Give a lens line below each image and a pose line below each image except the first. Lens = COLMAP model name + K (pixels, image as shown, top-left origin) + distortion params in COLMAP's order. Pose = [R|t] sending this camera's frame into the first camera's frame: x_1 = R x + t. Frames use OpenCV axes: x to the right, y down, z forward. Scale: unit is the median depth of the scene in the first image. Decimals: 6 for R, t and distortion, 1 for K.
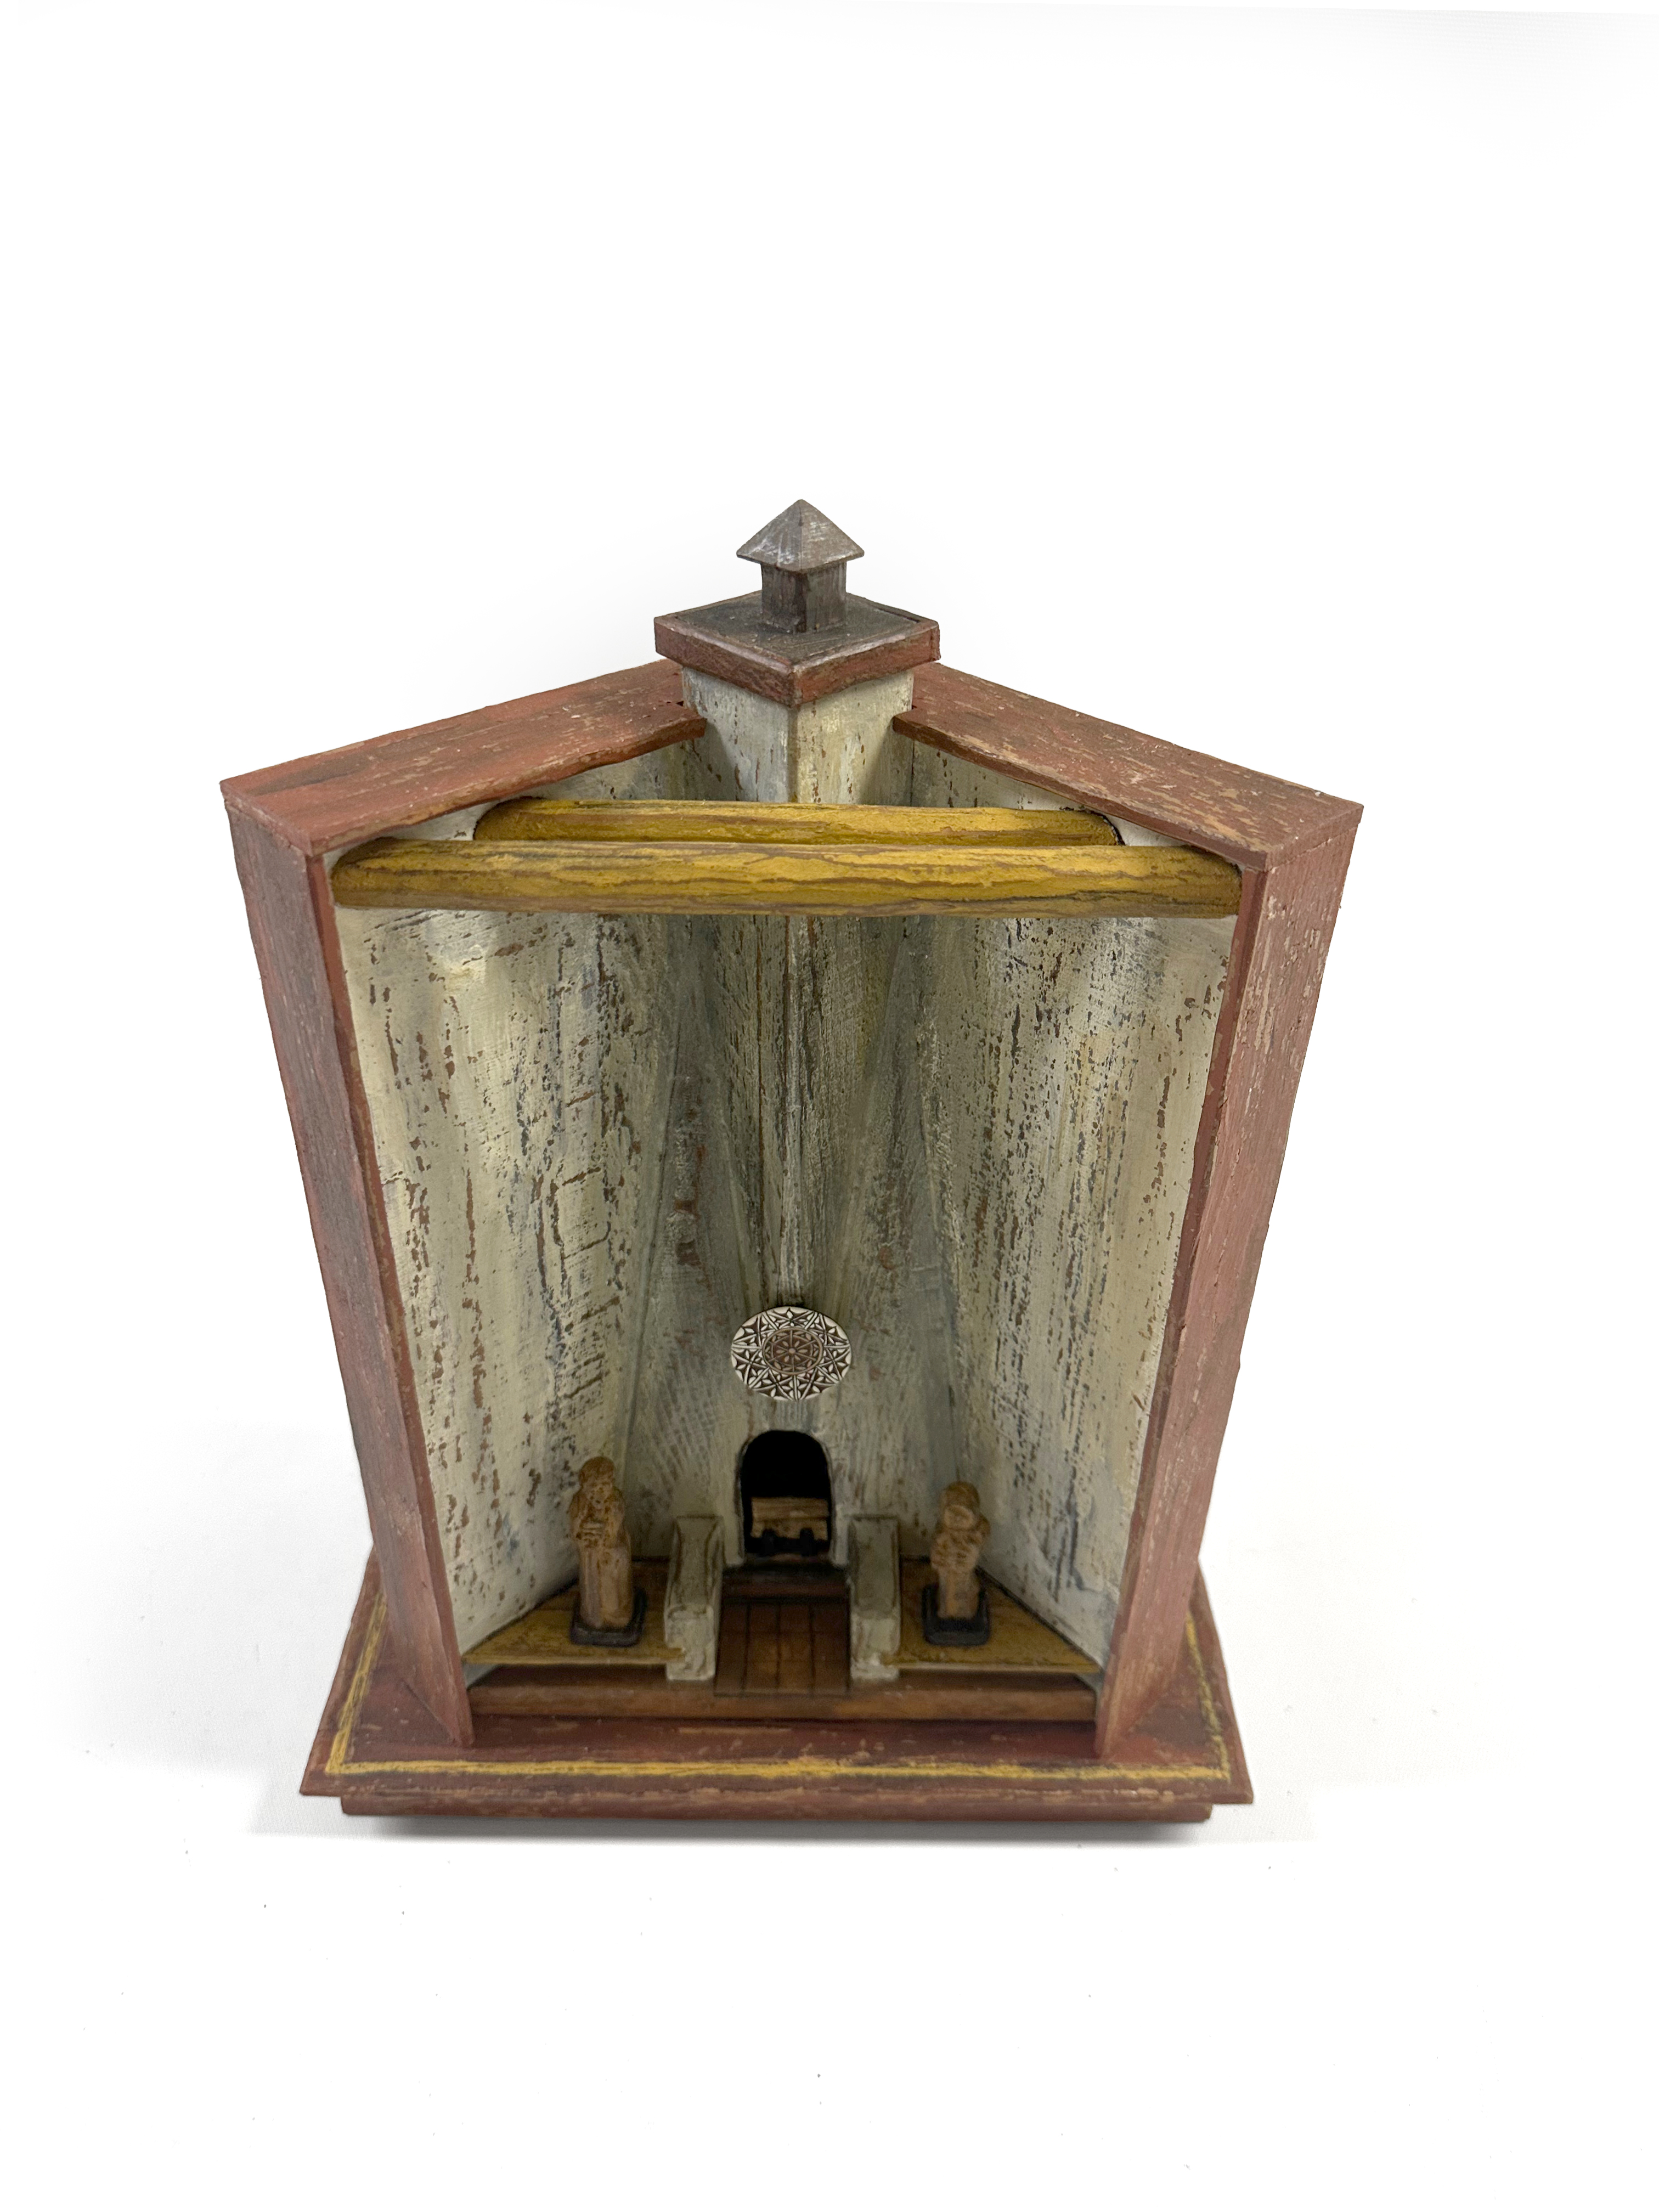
lens RADIAL K [[1585.0, 0, 835.5], [0, 1585.0, 1076.7], [0, 0, 1]] dist [0.173888, -0.443293]
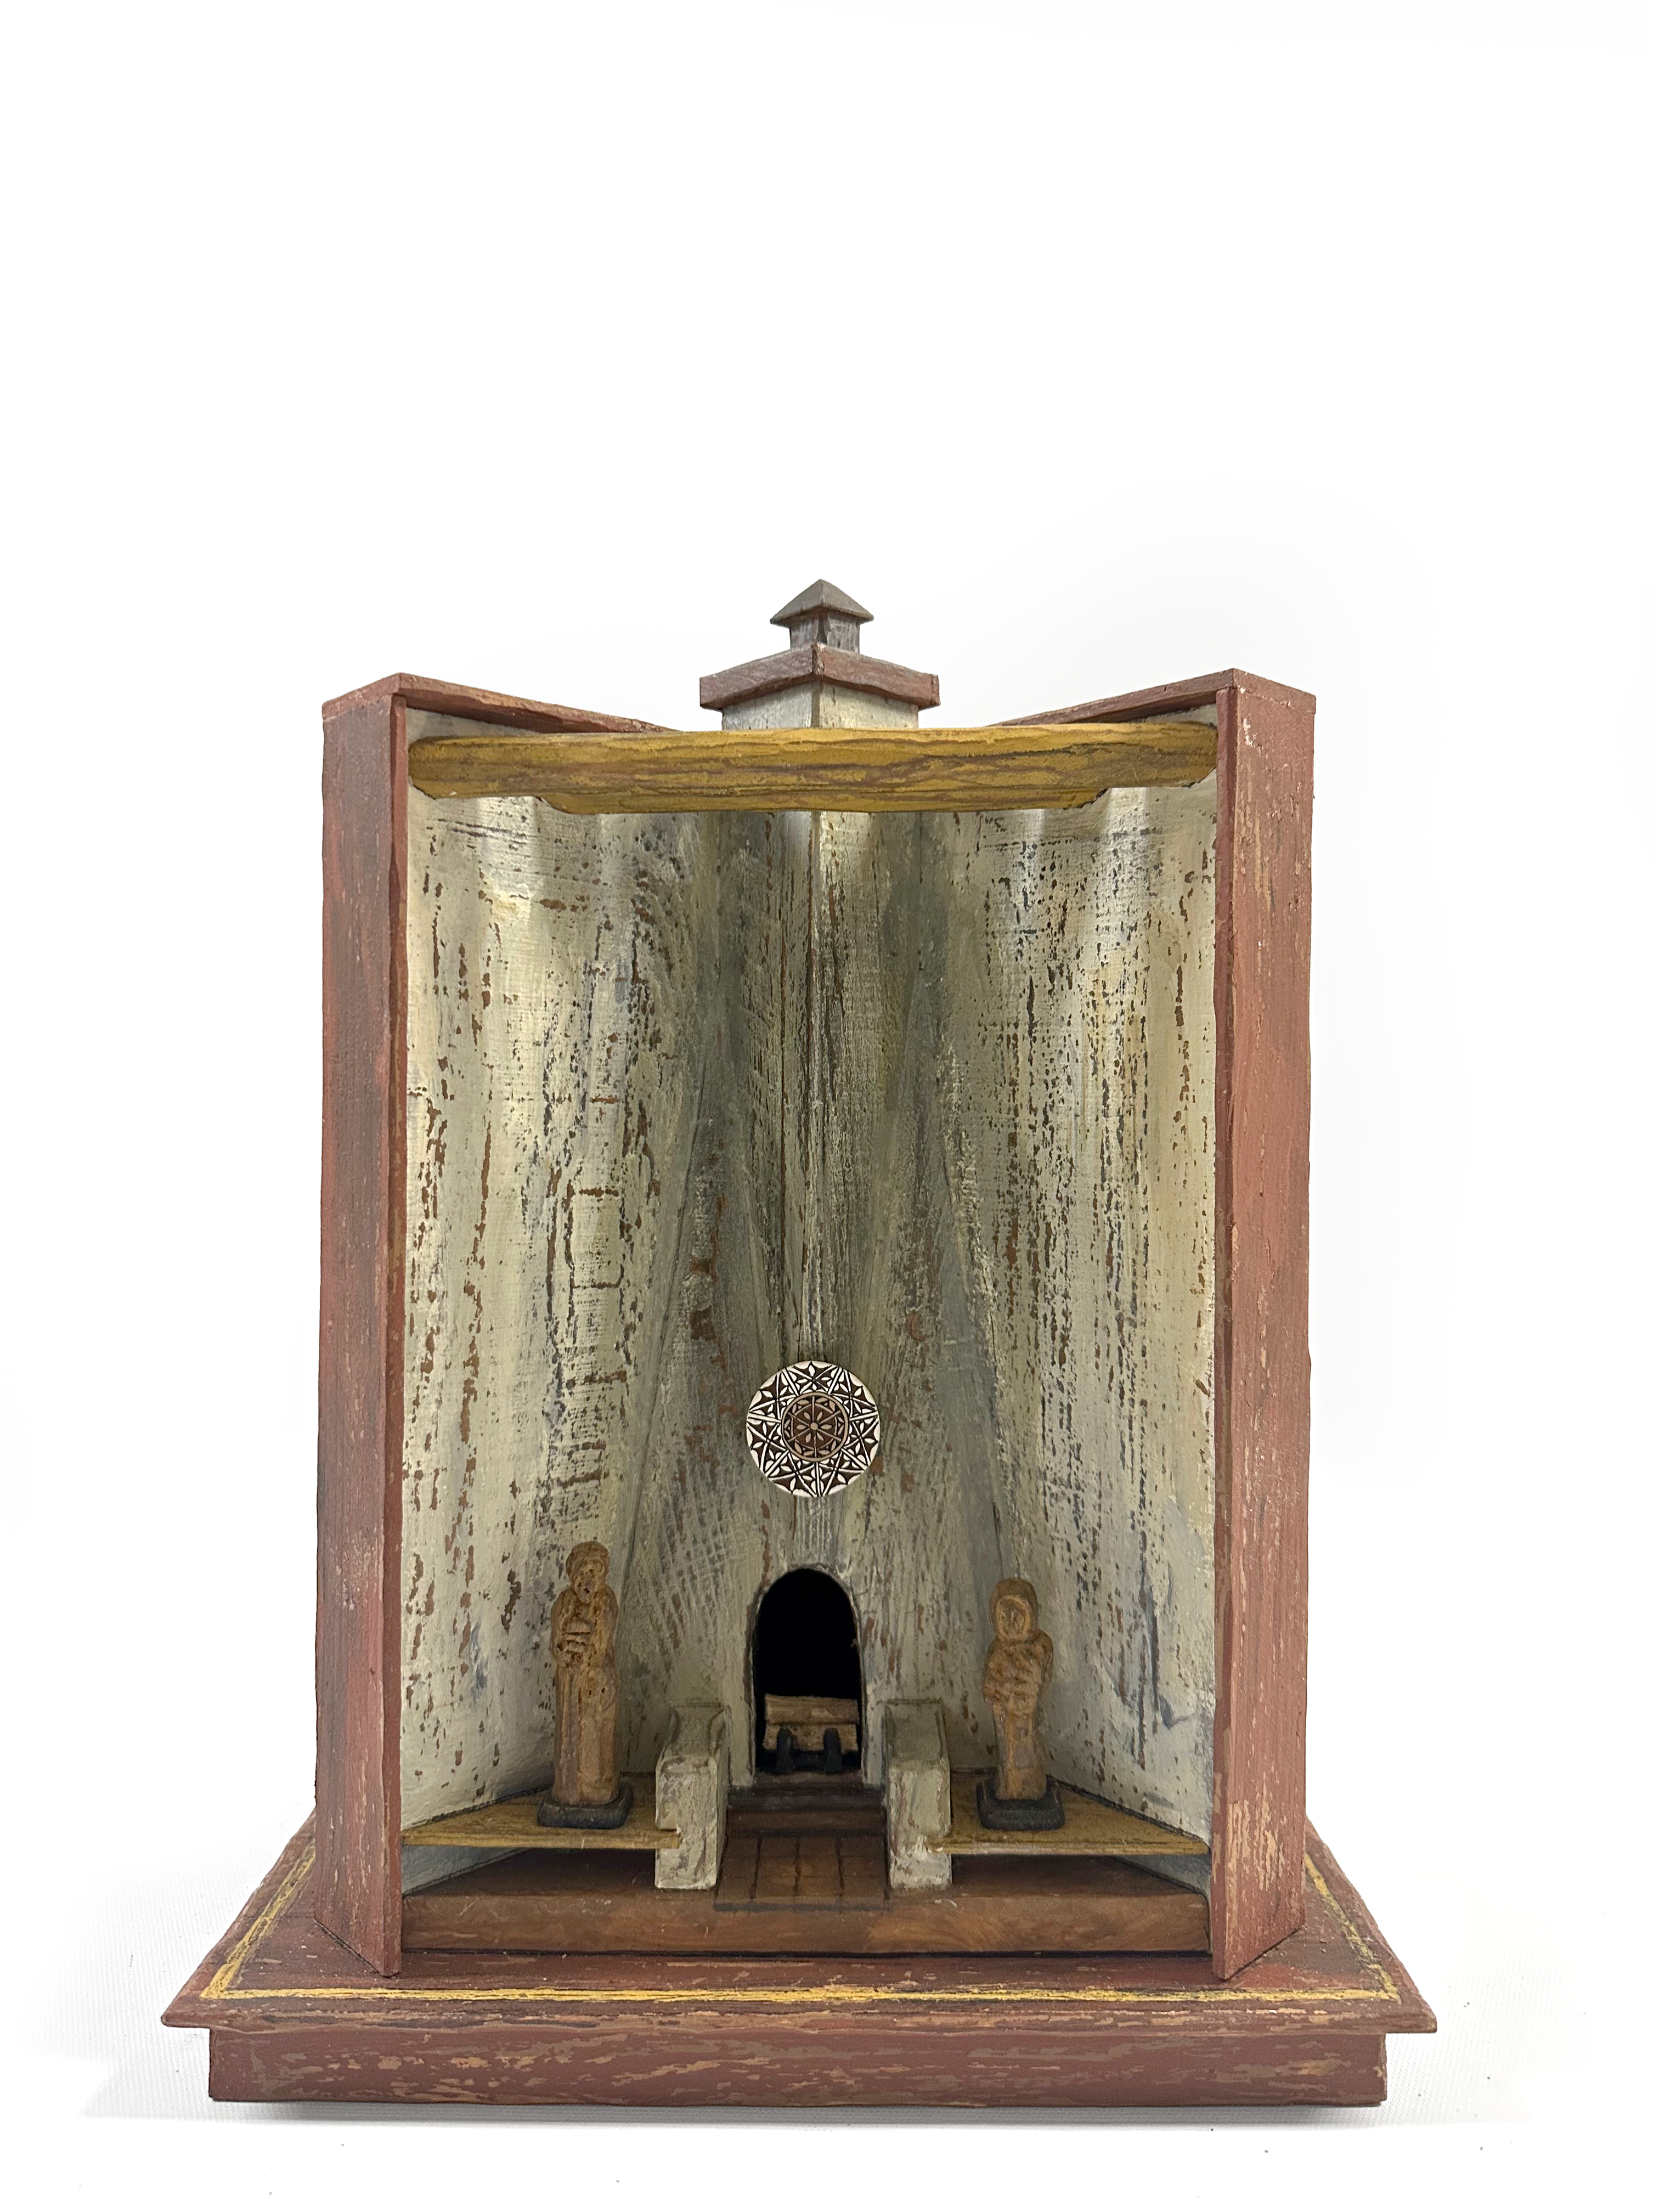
lens RADIAL K [[1521.9, 0, 824.2], [0, 1521.9, 927.0], [0, 0, 1]] dist [0.144276, -0.172823]
pose [[0.999826, -0.013541, -0.012824, -0.006950], [0.004584, 0.844972, -0.534791, 0.415980], [0.018078, 0.534639, 0.844887, 0.118205]]
